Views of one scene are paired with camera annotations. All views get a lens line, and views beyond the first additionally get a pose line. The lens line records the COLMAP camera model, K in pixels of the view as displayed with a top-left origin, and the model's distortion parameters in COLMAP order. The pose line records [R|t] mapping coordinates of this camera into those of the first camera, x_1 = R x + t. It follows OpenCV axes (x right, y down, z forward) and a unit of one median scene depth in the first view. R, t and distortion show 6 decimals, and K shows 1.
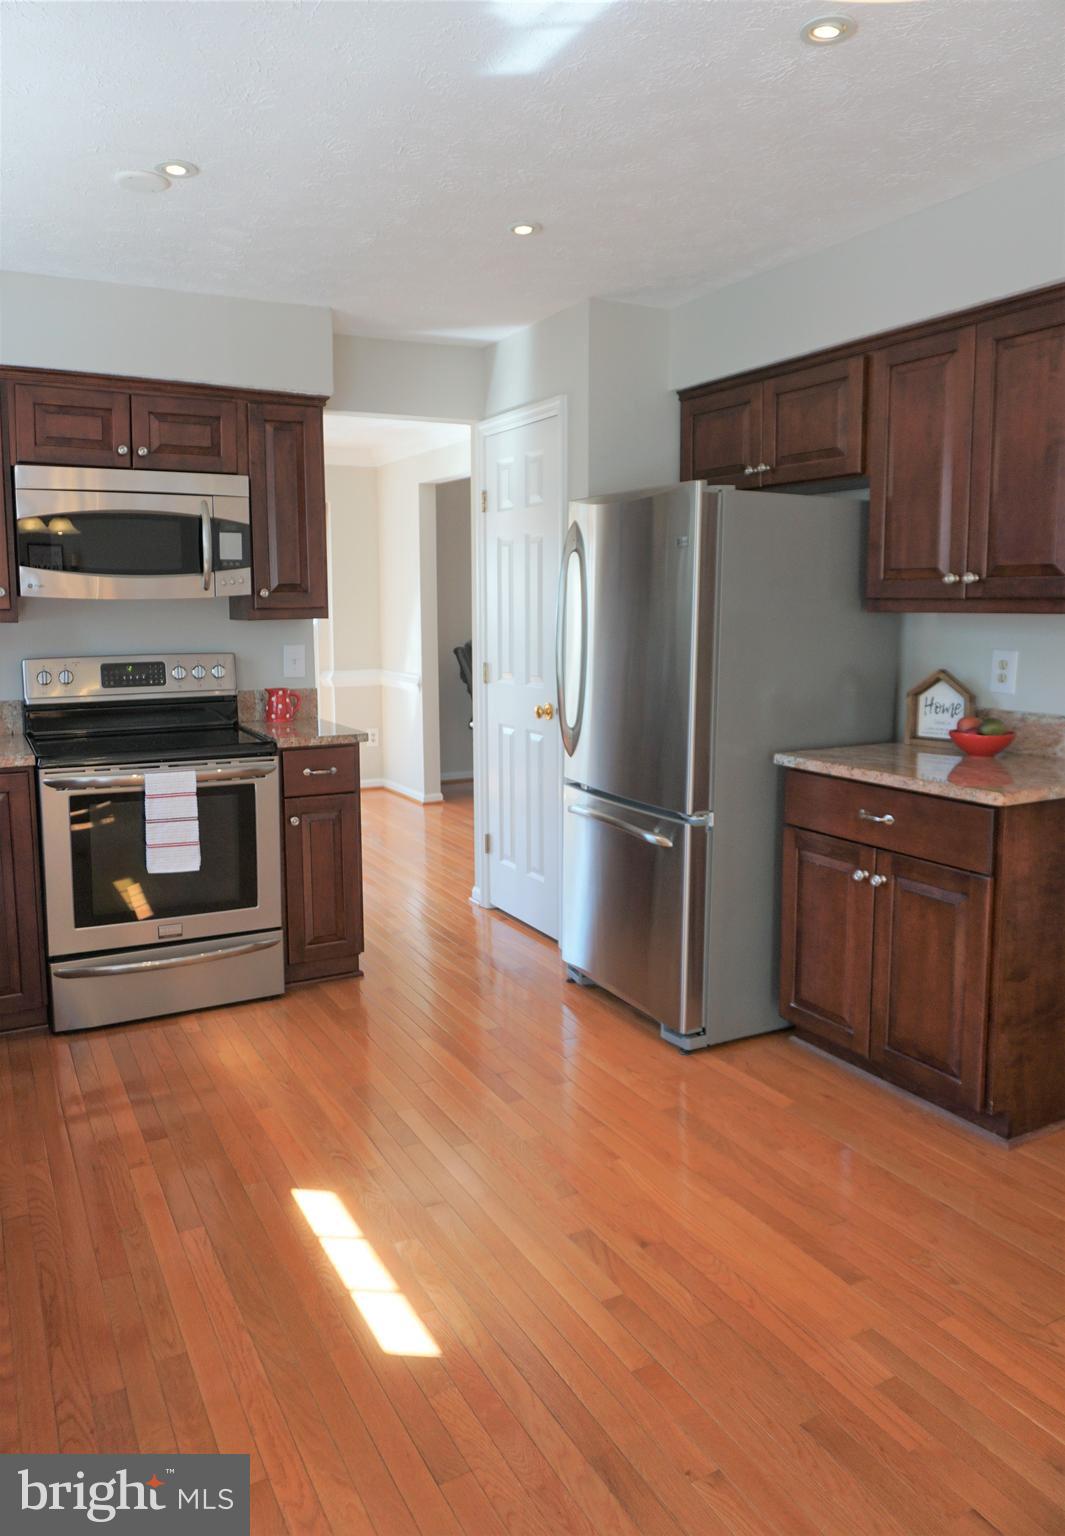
lens RADIAL K [[1101.3, 0, 552.6], [0, 1101.3, 721.2], [0, 0, 1]] dist [-0.065014, -0.007536]
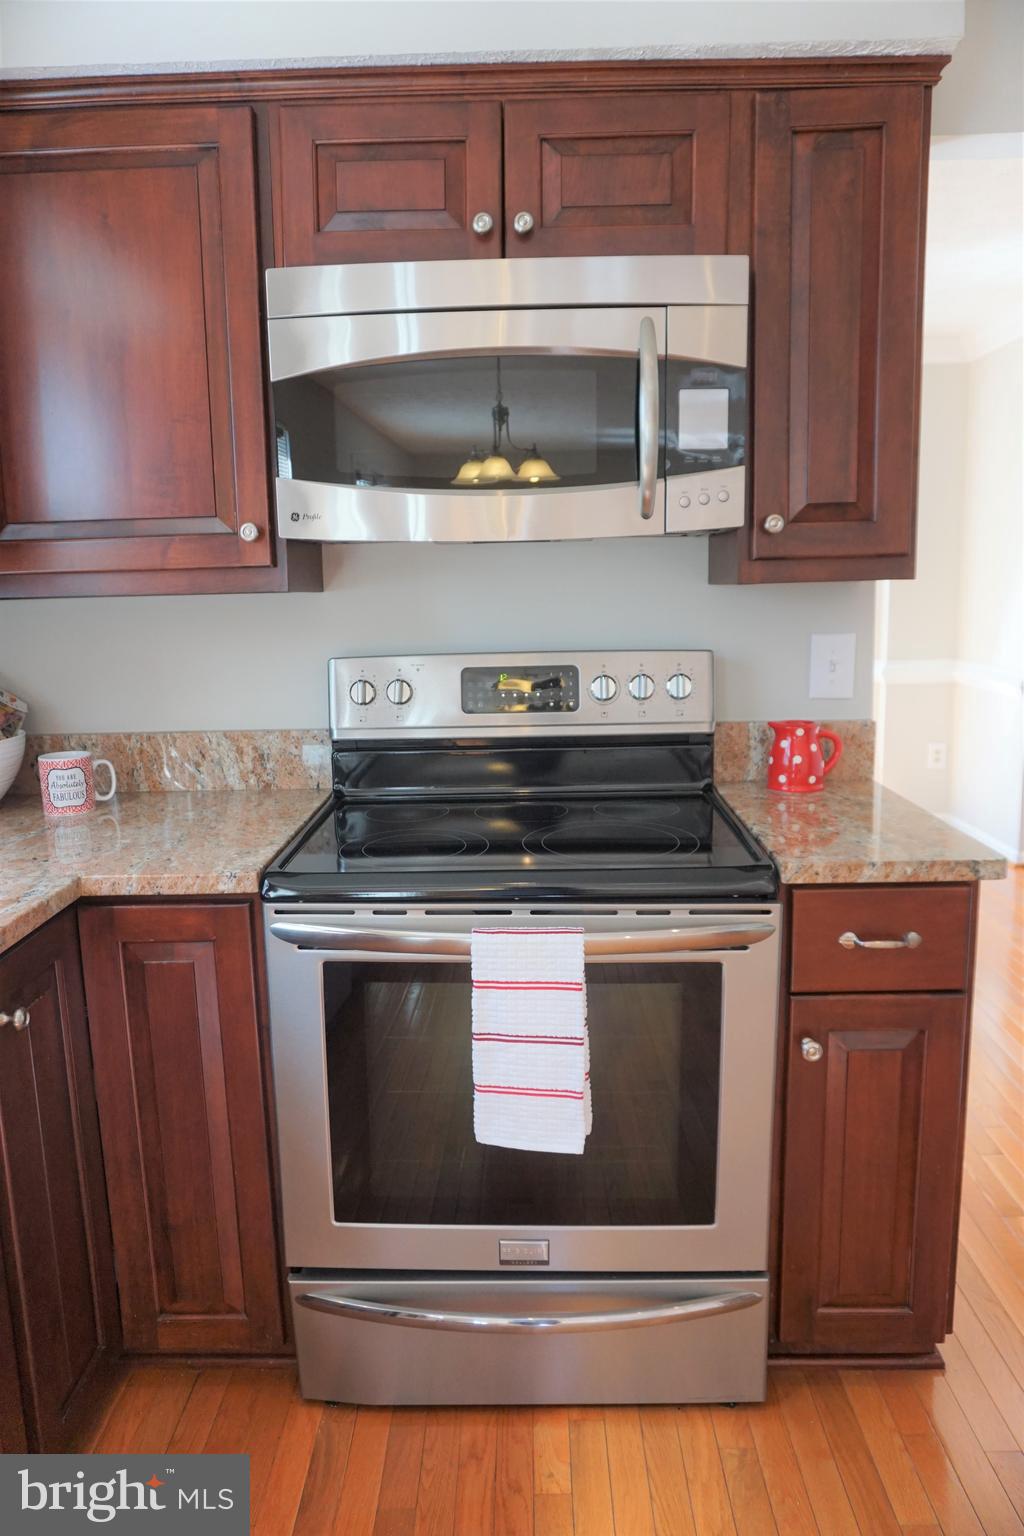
lens RADIAL K [[1031.4, 0, 499.8], [0, 1031.4, 744.9], [0, 0, 1]] dist [-0.026012, 0.026672]
pose [[0.858907, 0.067164, -0.507709, -0.142146], [-0.038147, 0.996999, 0.067358, -0.051449], [0.510709, -0.038487, 0.858892, 0.589679]]
